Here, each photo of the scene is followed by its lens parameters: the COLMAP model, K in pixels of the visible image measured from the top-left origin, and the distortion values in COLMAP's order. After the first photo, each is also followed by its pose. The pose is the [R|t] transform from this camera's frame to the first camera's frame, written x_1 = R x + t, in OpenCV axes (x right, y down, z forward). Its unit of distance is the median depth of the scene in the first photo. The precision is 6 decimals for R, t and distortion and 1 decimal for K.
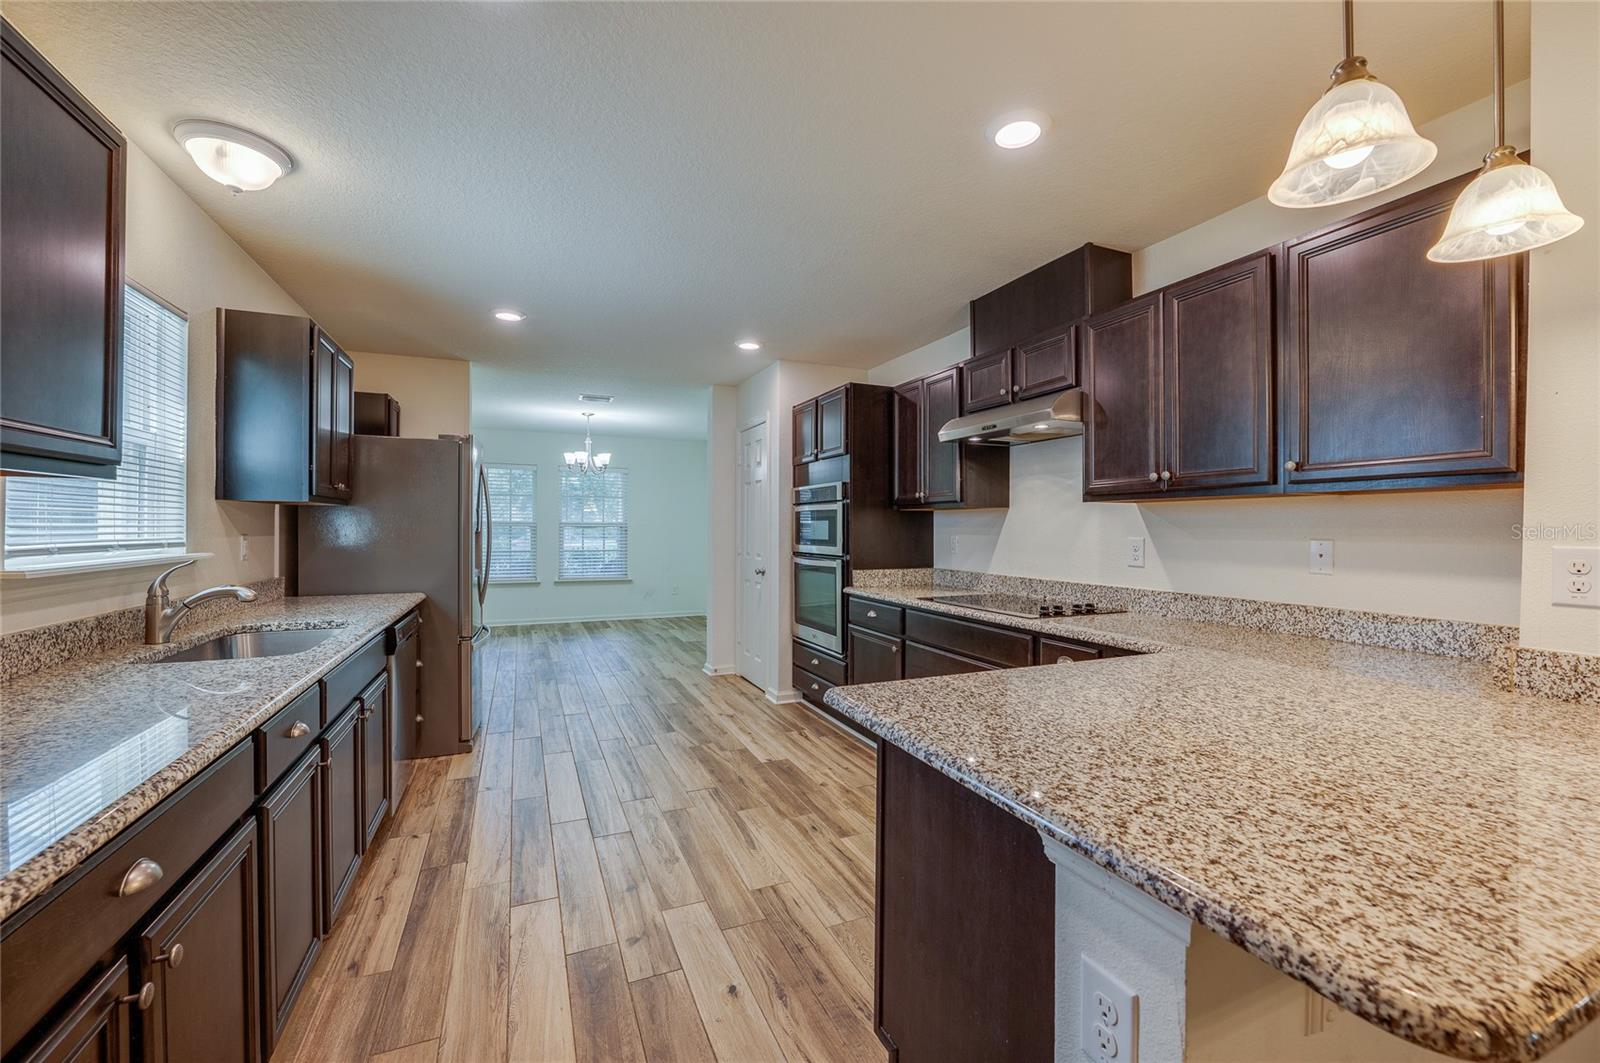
lens RADIAL K [[632.7, 0, 804.2], [0, 632.7, 534.8], [0, 0, 1]] dist [-0.000990, -0.000017]
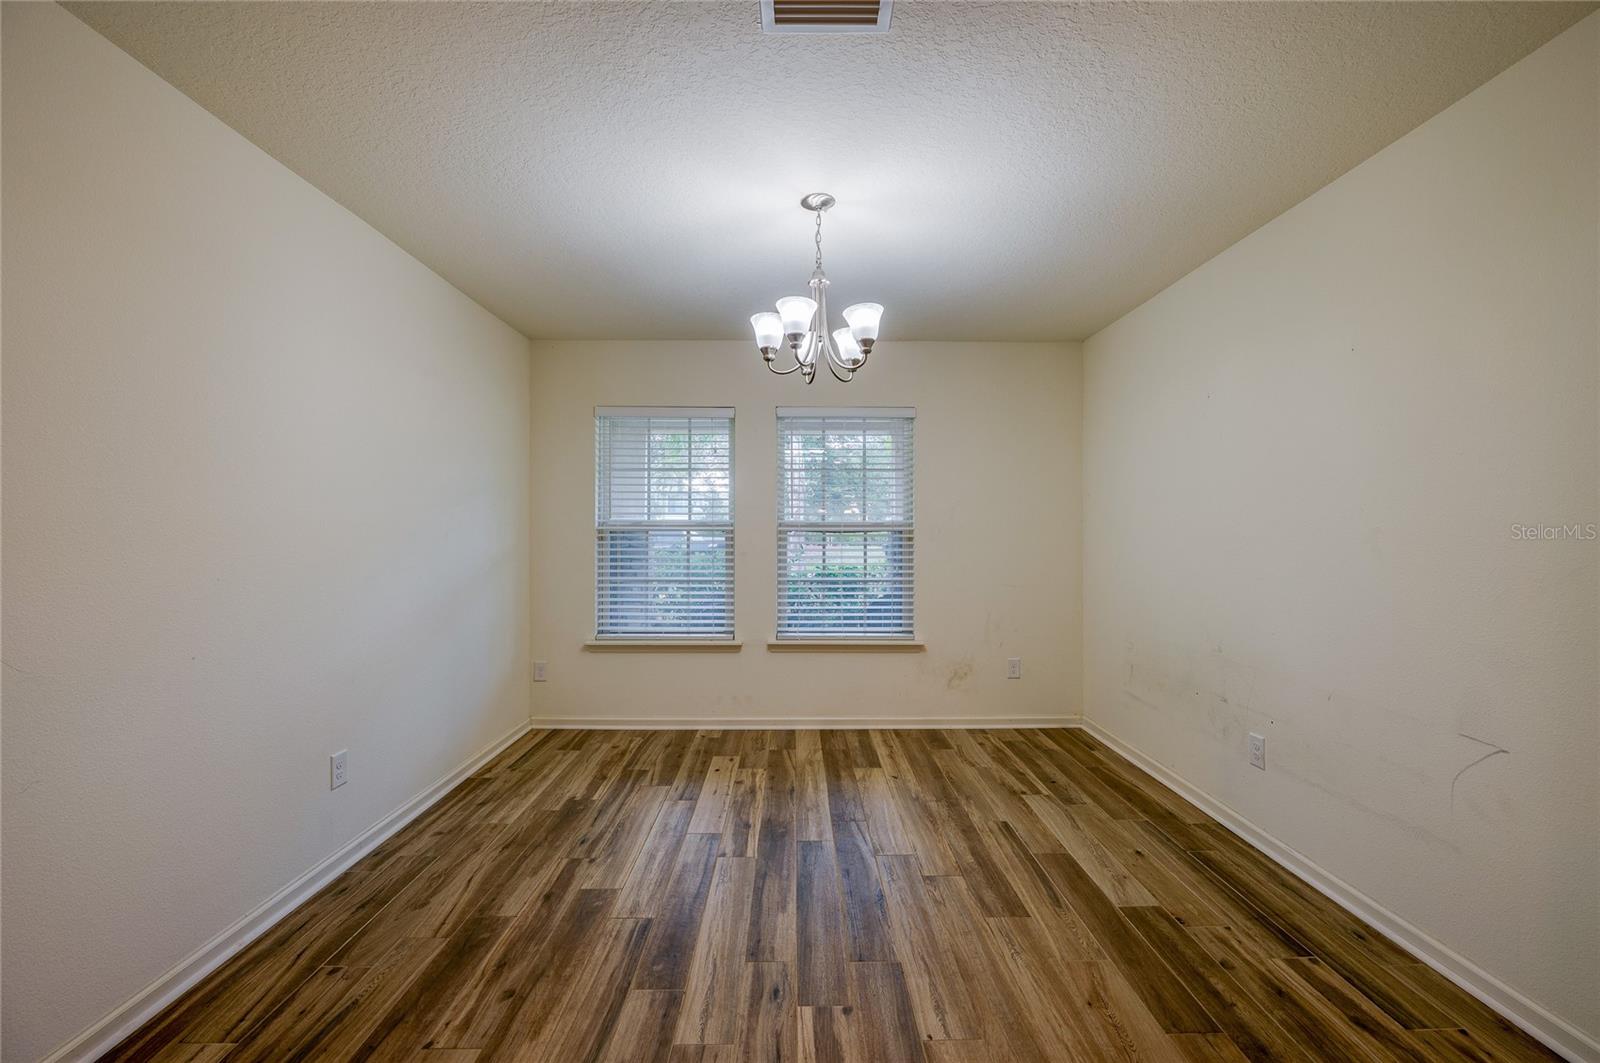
lens RADIAL K [[632.7, 0, 801.0], [0, 632.7, 527.6], [0, 0, 1]] dist [-0.000990, -0.000017]
pose [[0.917386, -0.003517, -0.397983, -0.173499], [0.001682, 0.999986, -0.004959, -0.013158], [0.397995, 0.003880, 0.917379, 0.551259]]
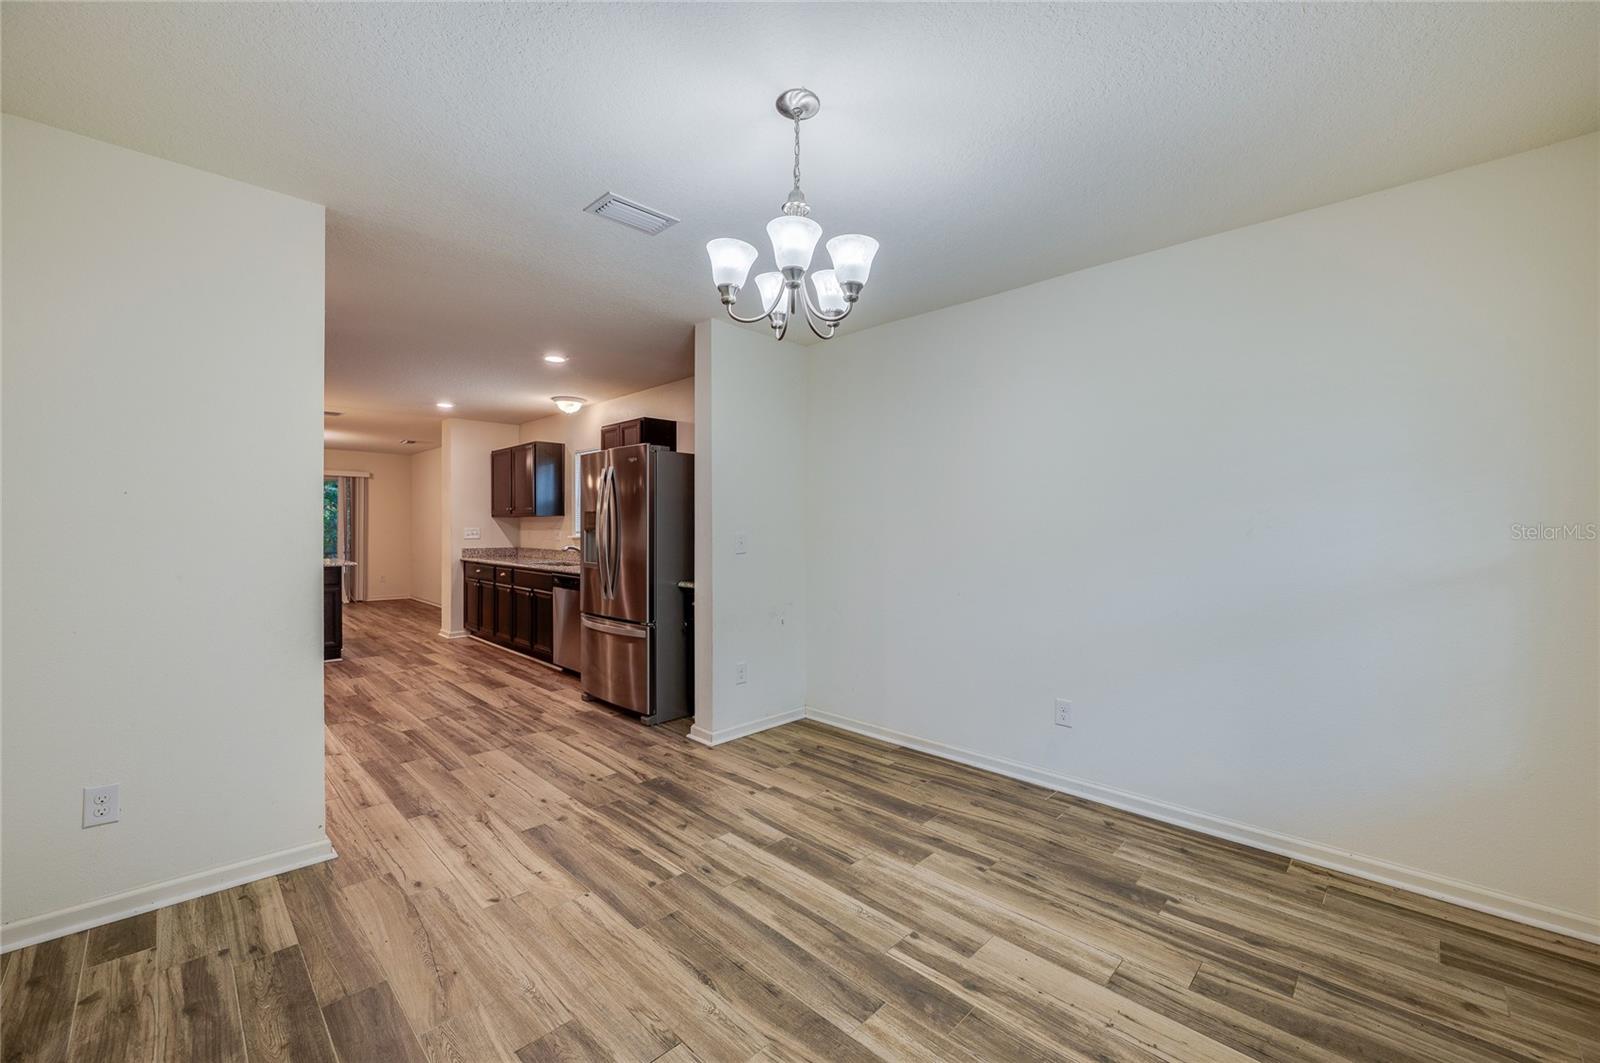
lens RADIAL K [[632.7, 0, 799.9], [0, 632.7, 532.5], [0, 0, 1]] dist [-0.000990, -0.000017]
pose [[-0.928702, -0.001482, -0.370825, -0.199278], [-0.003248, 0.999986, 0.004138, -0.012192], [0.370813, 0.005048, -0.928694, 1.026354]]
